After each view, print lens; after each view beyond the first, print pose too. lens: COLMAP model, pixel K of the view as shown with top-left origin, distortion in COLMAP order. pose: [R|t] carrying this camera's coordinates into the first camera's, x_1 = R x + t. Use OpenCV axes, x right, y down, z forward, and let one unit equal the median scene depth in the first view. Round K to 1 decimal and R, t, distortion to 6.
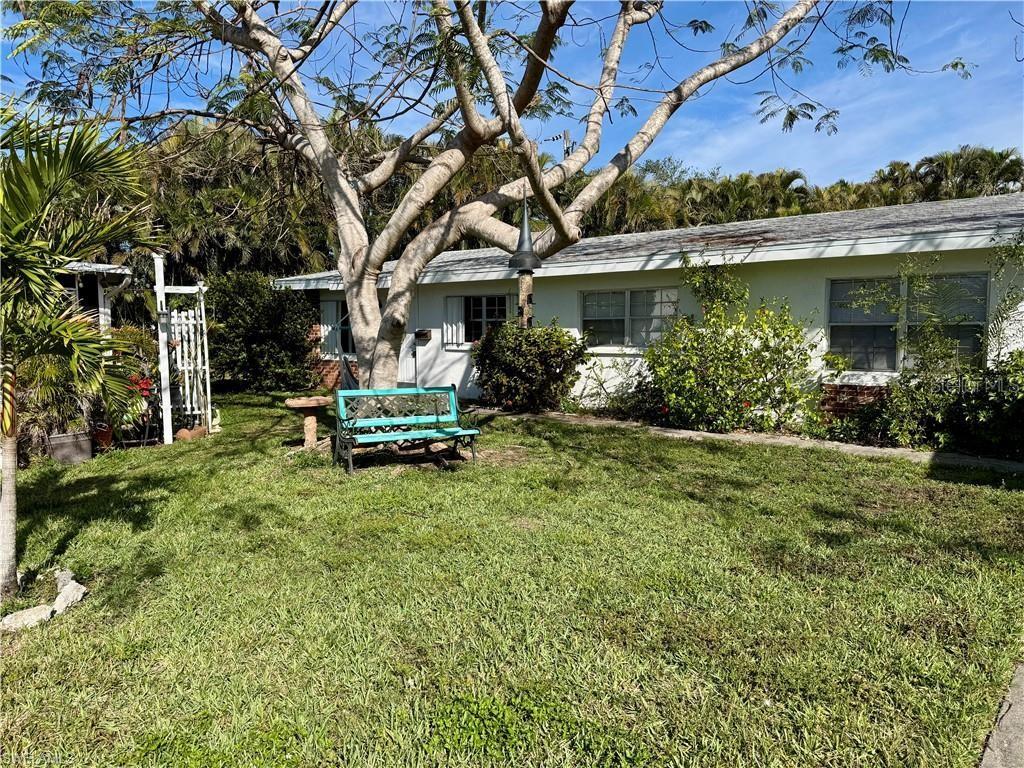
lens RADIAL K [[717.9, 0, 506.9], [0, 717.9, 384.8], [0, 0, 1]] dist [0.025750, -0.031468]
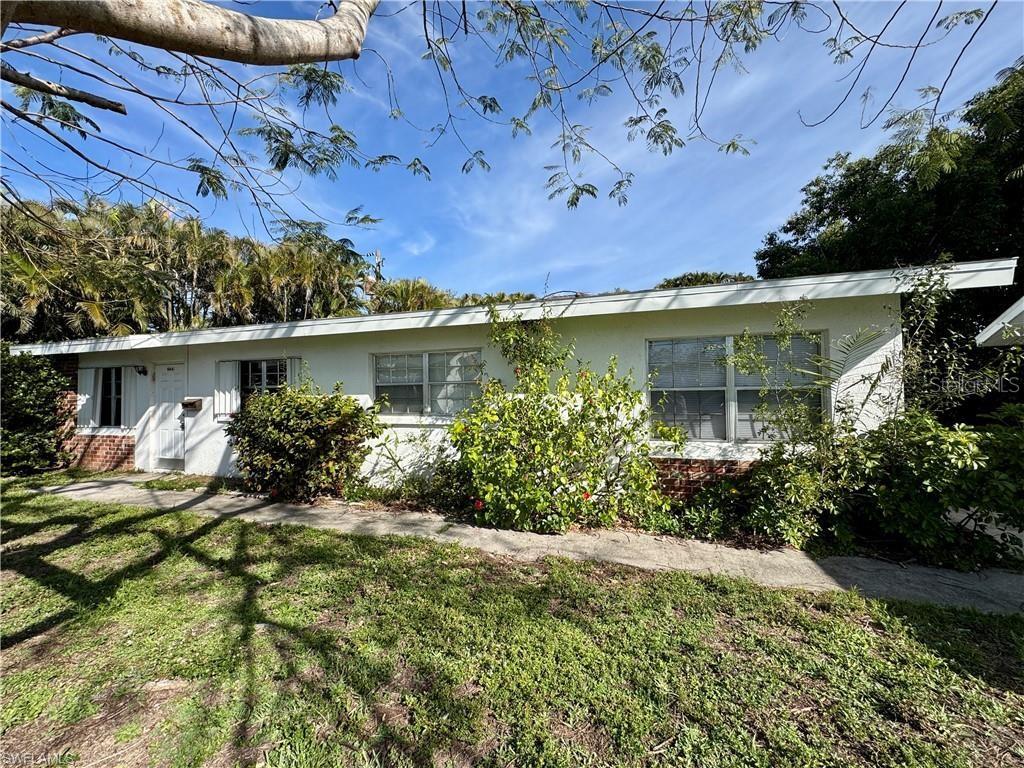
lens RADIAL K [[411.1, 0, 514.6], [0, 411.1, 387.0], [0, 0, 1]] dist [-0.005448, 0.000805]
pose [[0.928020, -0.004123, 0.372507, 0.094494], [0.039490, 0.995393, -0.087365, -0.046975], [-0.370431, 0.095787, 0.923908, 0.569840]]
